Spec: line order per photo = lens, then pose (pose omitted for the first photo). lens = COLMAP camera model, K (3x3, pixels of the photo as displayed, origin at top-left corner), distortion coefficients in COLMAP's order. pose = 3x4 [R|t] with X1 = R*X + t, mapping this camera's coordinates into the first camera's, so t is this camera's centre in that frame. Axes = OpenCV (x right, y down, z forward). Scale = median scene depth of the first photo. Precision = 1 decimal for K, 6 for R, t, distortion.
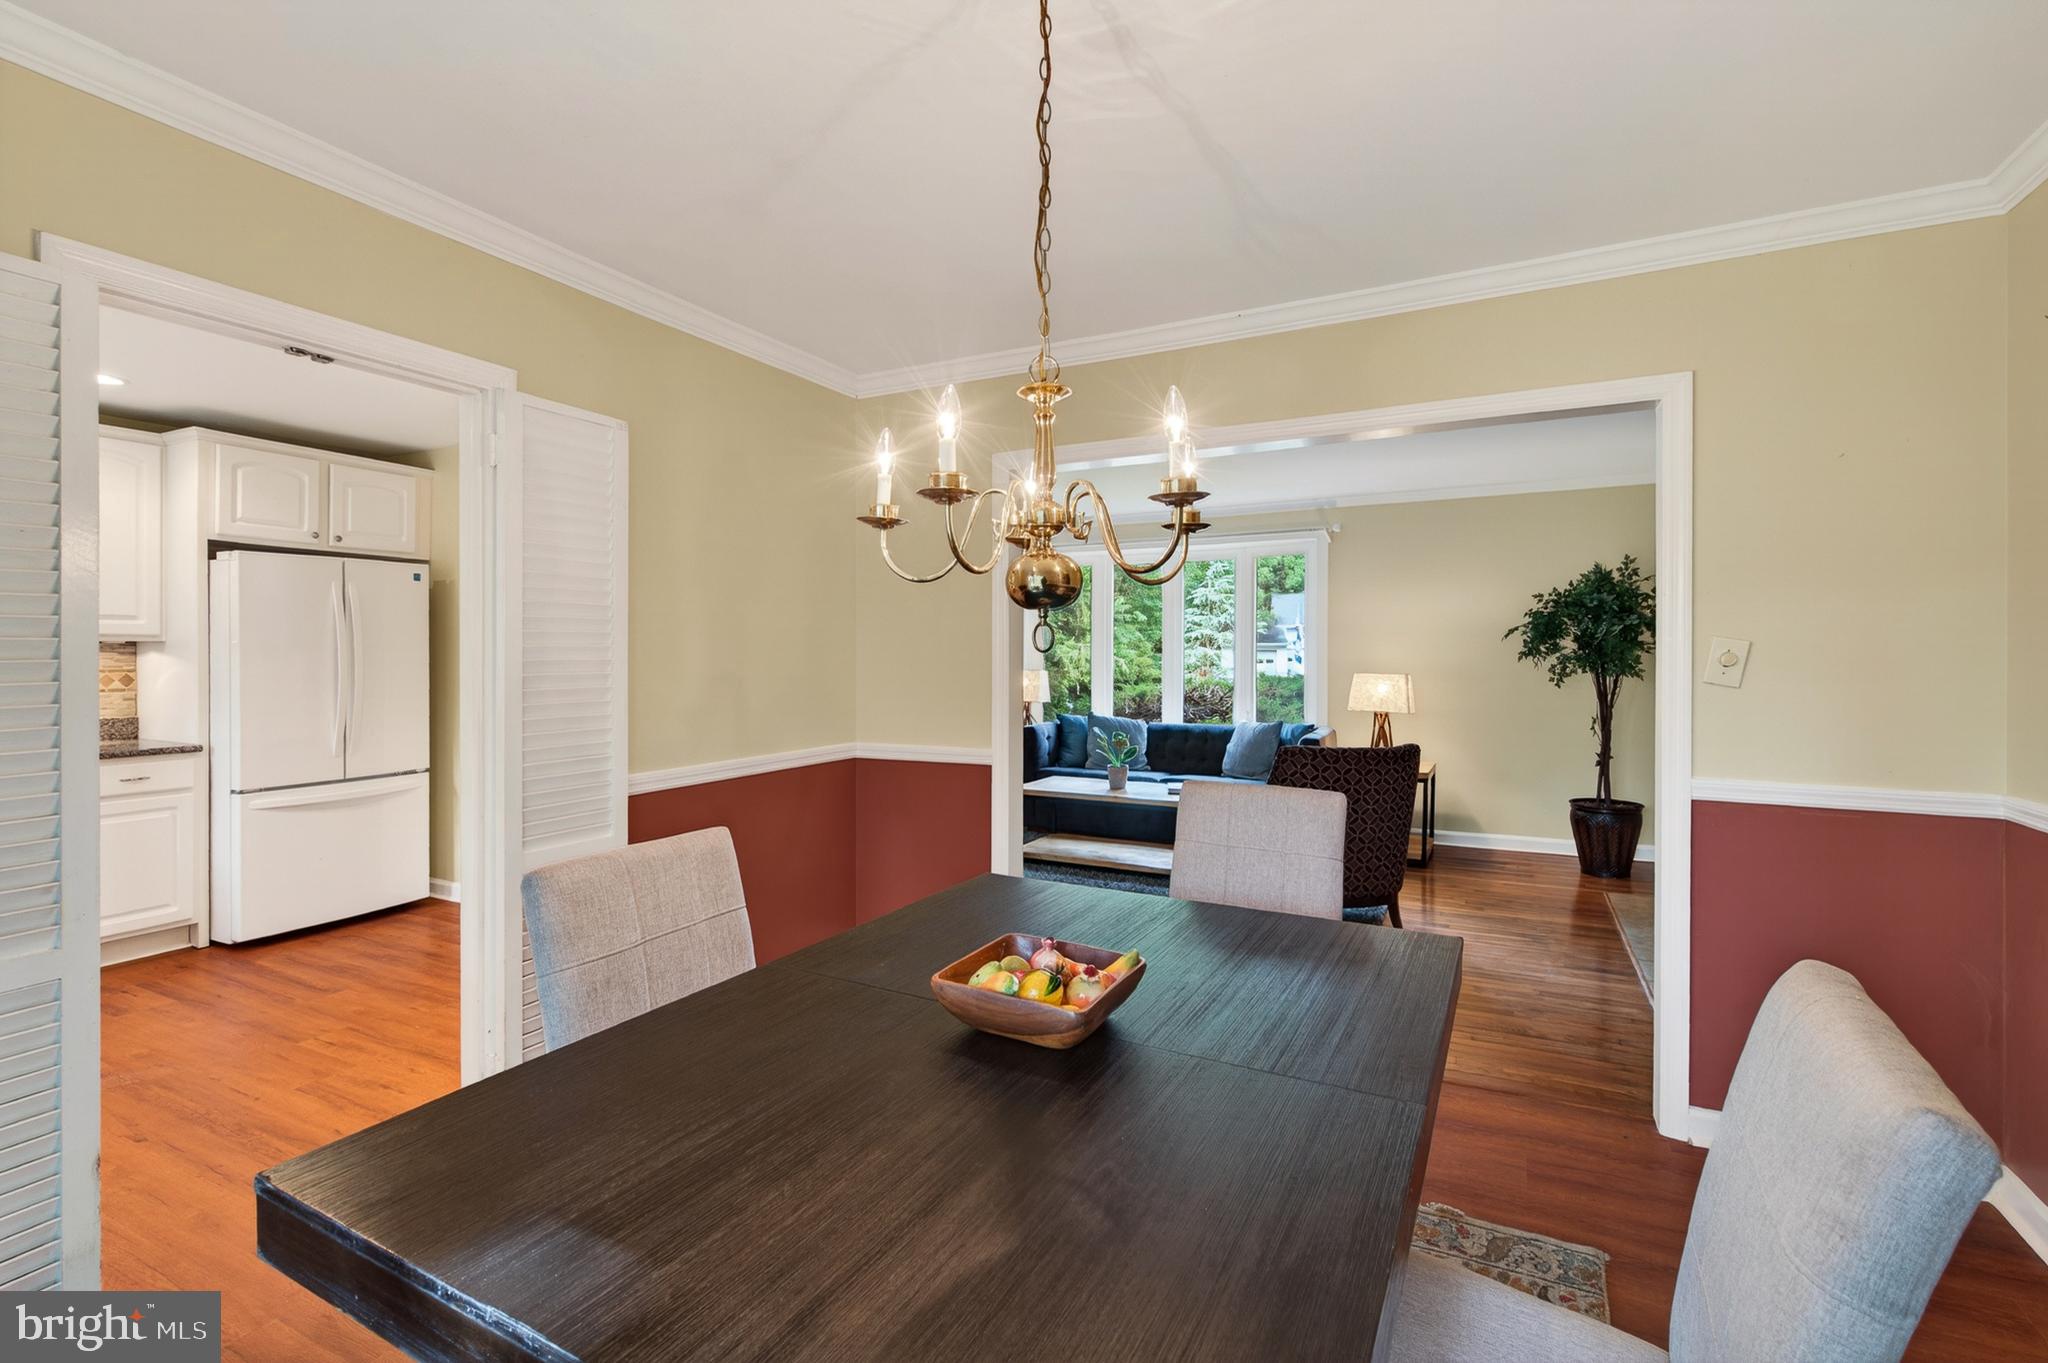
lens RADIAL K [[927.6, 0, 1018.8], [0, 927.6, 659.4], [0, 0, 1]] dist [0.008698, -0.006584]
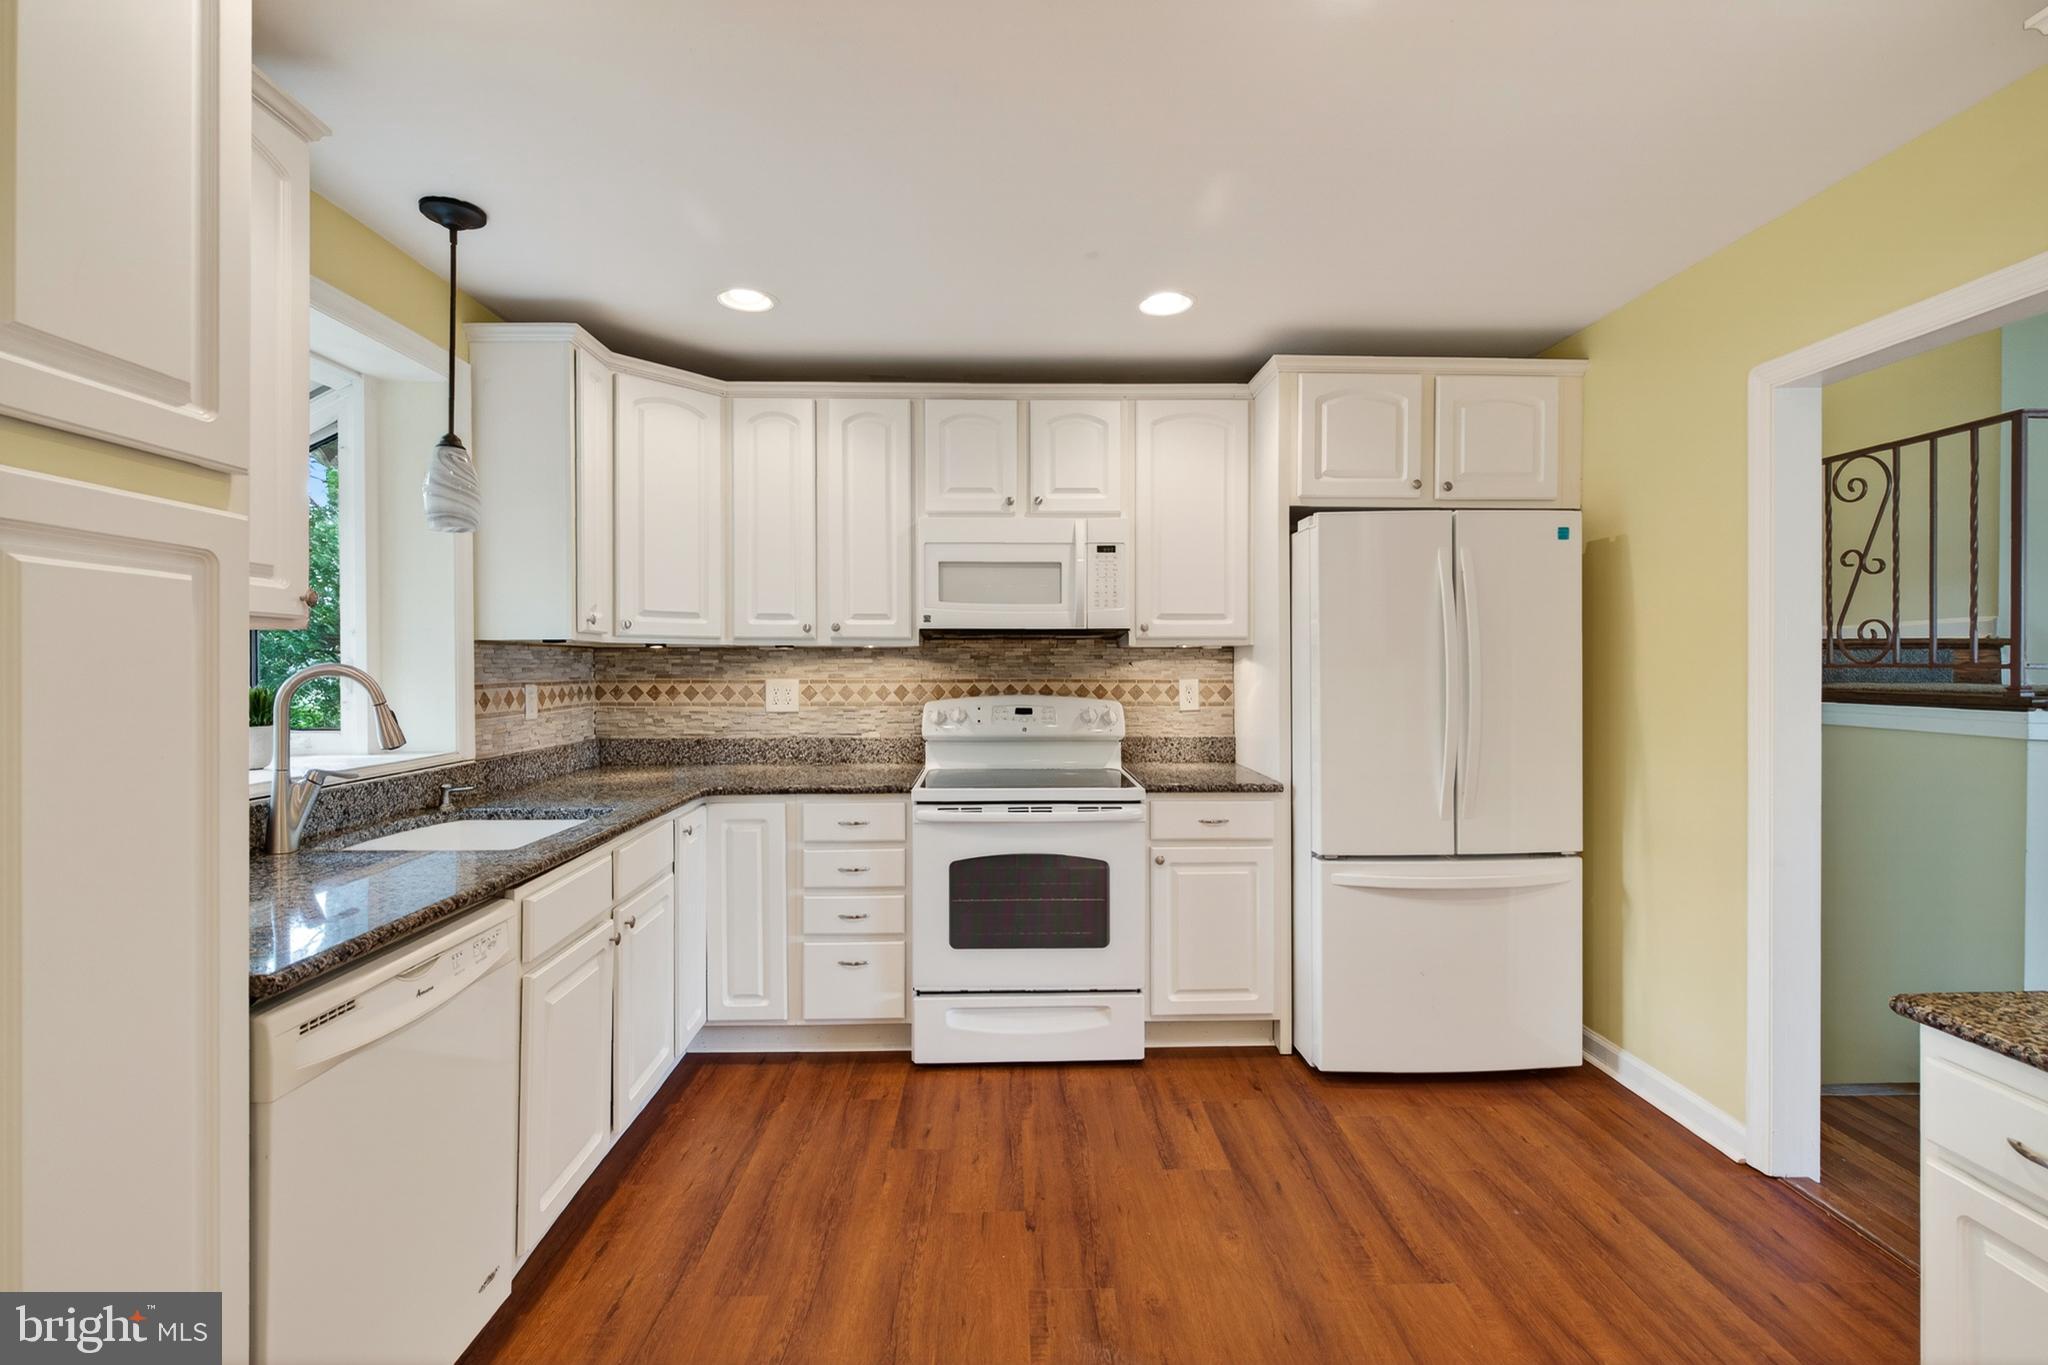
lens RADIAL K [[927.6, 0, 1018.8], [0, 927.6, 660.4], [0, 0, 1]] dist [0.008698, -0.006584]
pose [[0.471788, -0.002704, -0.881708, -0.306097], [-0.002568, 0.999987, -0.004441, -0.002602], [0.881708, 0.004360, 0.471775, 0.438551]]
